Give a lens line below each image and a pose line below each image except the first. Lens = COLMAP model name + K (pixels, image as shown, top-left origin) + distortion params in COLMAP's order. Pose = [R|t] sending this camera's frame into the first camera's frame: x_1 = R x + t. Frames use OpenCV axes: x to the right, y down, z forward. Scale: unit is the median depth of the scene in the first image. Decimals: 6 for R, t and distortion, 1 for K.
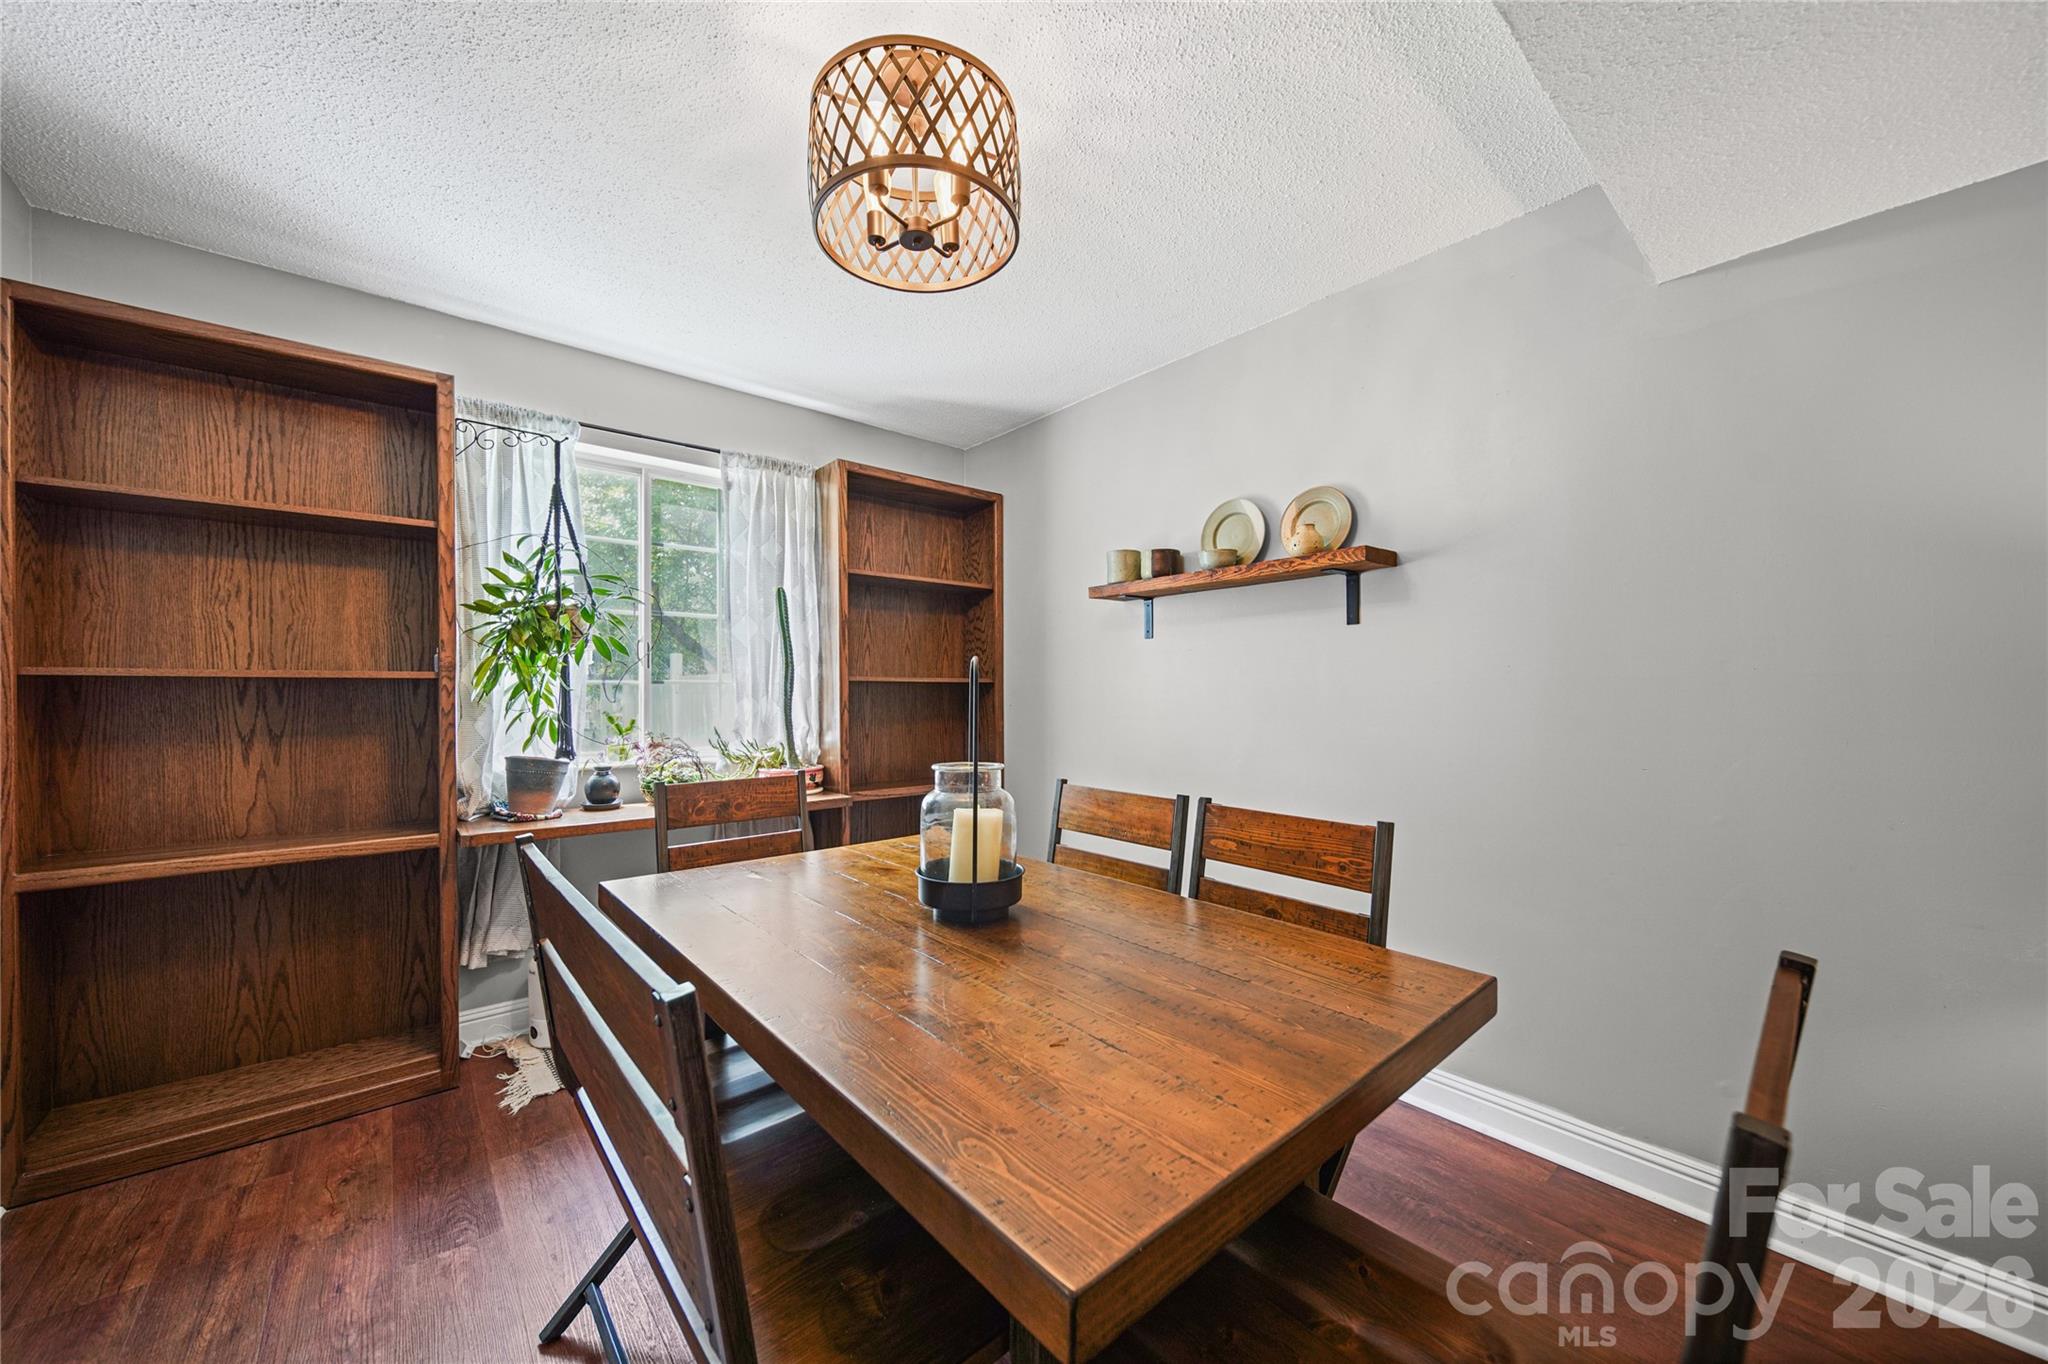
lens RADIAL K [[746.7, 0, 1023.9], [0, 746.7, 692.7], [0, 0, 1]] dist [-0.000106, -0.000089]
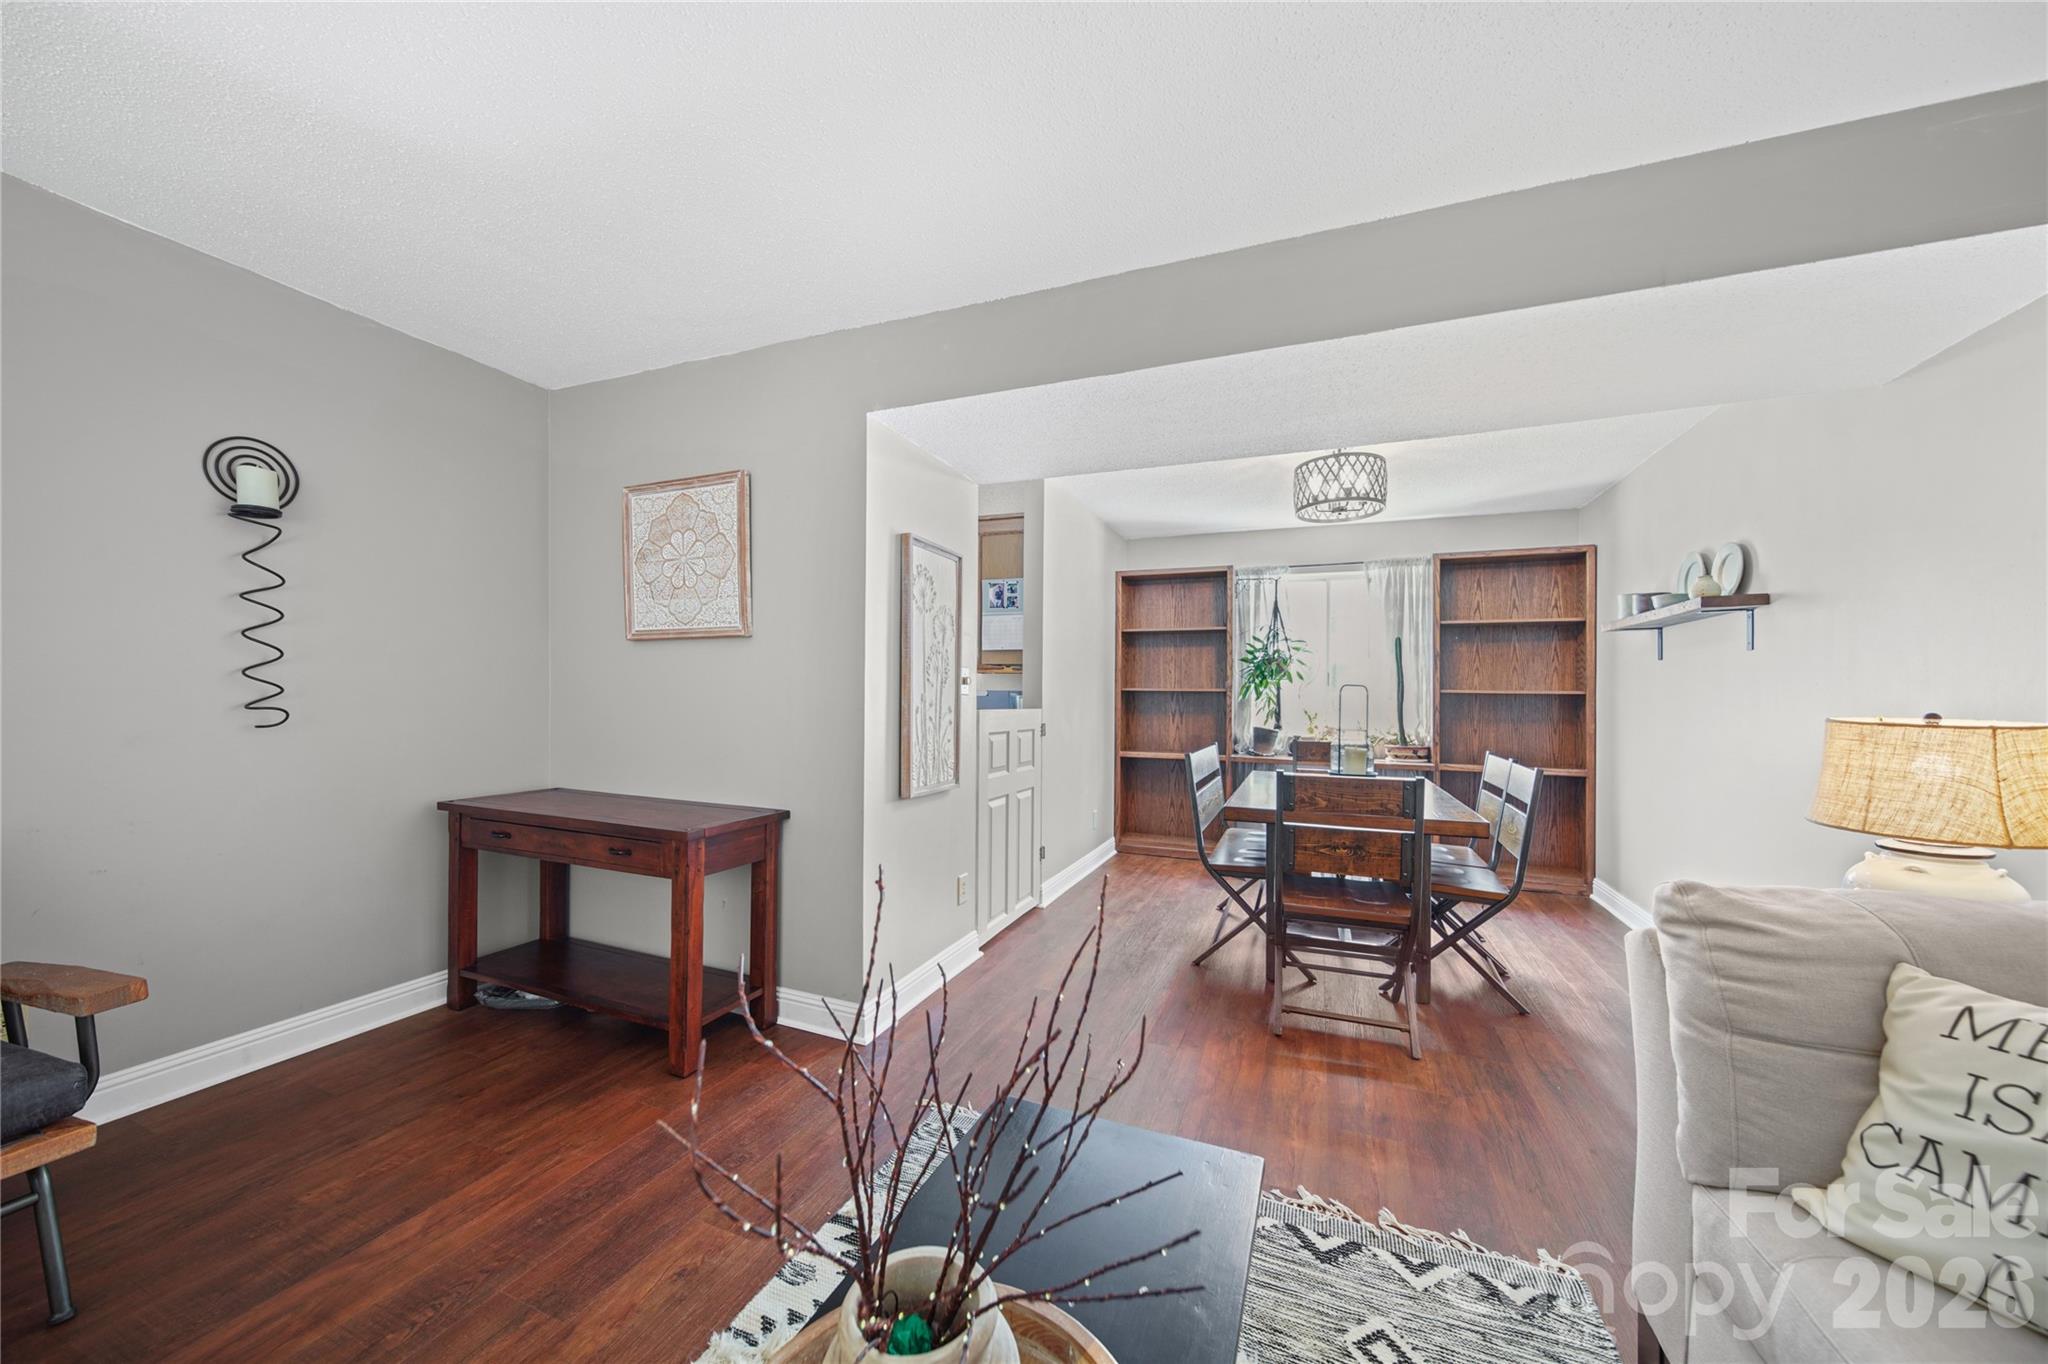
lens RADIAL K [[703.5, 0, 1024.0], [0, 703.5, 682.0], [0, 0, 1]] dist [0.000876, -0.000044]
pose [[0.470061, -0.008962, -0.882588, 0.793946], [-0.018655, 0.999624, -0.020086, 0.007573], [0.882437, 0.025906, 0.469717, -0.559170]]
